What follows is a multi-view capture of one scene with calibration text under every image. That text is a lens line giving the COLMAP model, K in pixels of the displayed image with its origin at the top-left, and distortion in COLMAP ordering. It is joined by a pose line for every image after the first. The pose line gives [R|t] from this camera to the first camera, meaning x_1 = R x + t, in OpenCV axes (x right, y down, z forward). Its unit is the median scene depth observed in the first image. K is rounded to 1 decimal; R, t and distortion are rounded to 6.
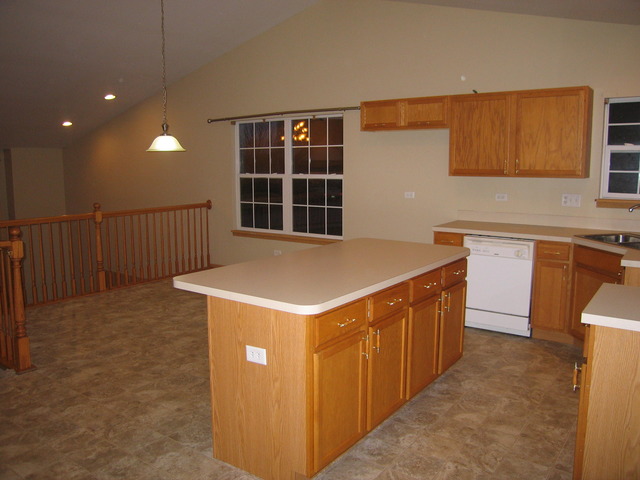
lens RADIAL K [[530.1, 0, 320.0], [0, 530.1, 240.0], [0, 0, 1]] dist [-0.103093, 0.001496]
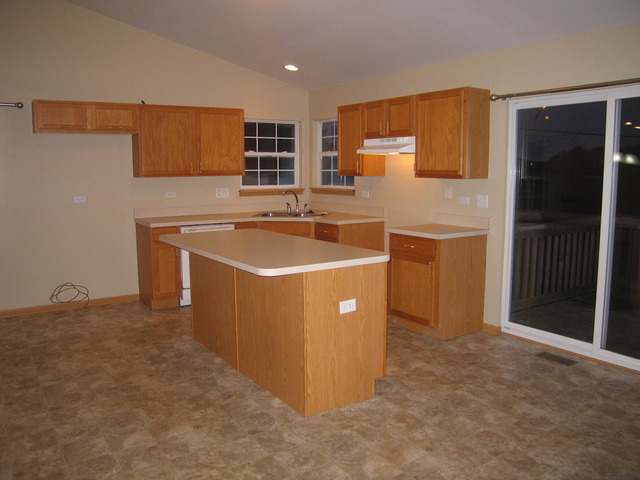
lens RADIAL K [[530.1, 0, 320.0], [0, 530.1, 240.0], [0, 0, 1]] dist [-0.103093, 0.001496]
pose [[0.342010, -0.123658, 0.931525, -0.722133], [0.139053, 0.987050, 0.079975, -0.031932], [-0.929351, 0.102179, 0.354776, 0.309532]]
